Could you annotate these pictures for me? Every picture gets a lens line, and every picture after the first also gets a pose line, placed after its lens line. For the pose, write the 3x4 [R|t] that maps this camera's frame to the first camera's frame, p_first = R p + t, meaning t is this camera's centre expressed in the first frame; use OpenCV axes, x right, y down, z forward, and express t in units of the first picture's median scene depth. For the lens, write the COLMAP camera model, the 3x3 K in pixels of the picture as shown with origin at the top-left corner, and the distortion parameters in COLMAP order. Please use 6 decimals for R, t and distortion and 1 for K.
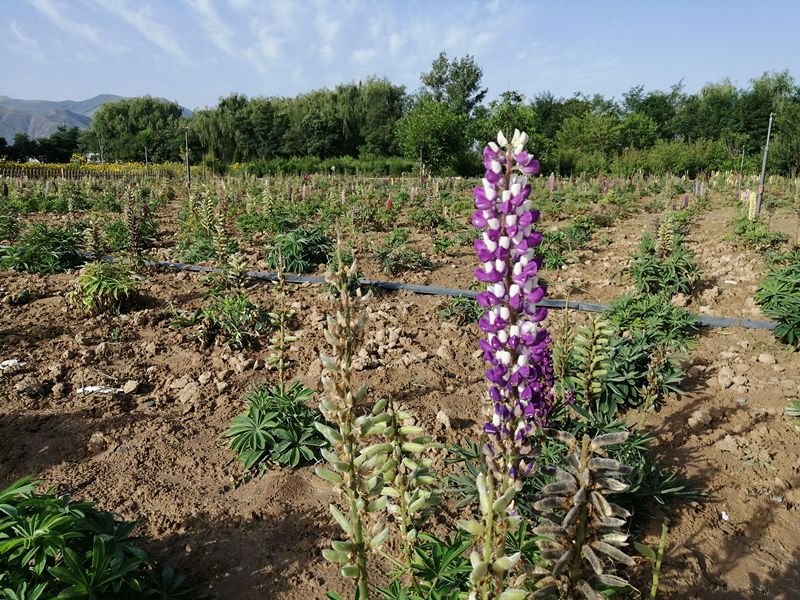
lens RADIAL K [[624.9, 0, 403.9], [0, 624.9, 295.8], [0, 0, 1]] dist [0.013290, 0.015597]
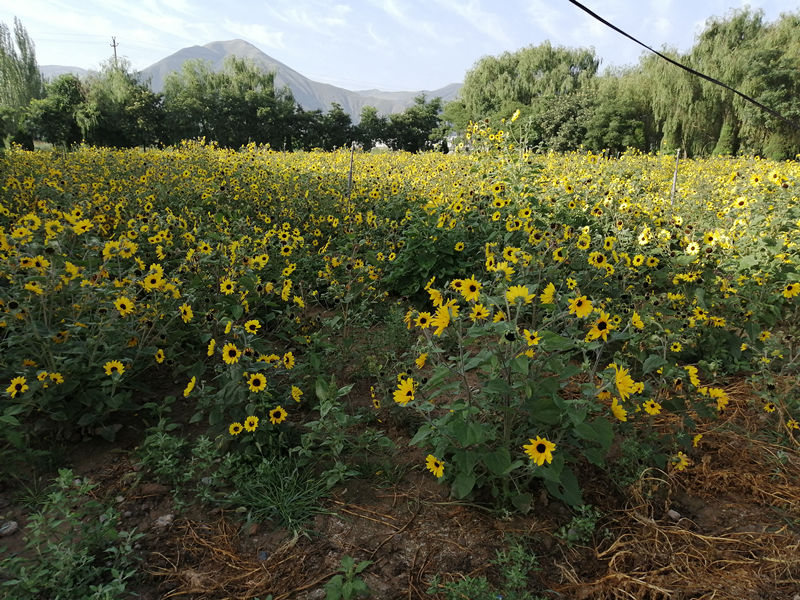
lens RADIAL K [[624.9, 0, 400.7], [0, 624.9, 302.4], [0, 0, 1]] dist [0.013290, 0.015597]
pose [[0.890662, 0.112934, -0.440417, -0.240151], [-0.099586, 0.993596, 0.053388, -0.079862], [0.443625, -0.003692, 0.896205, 0.380548]]
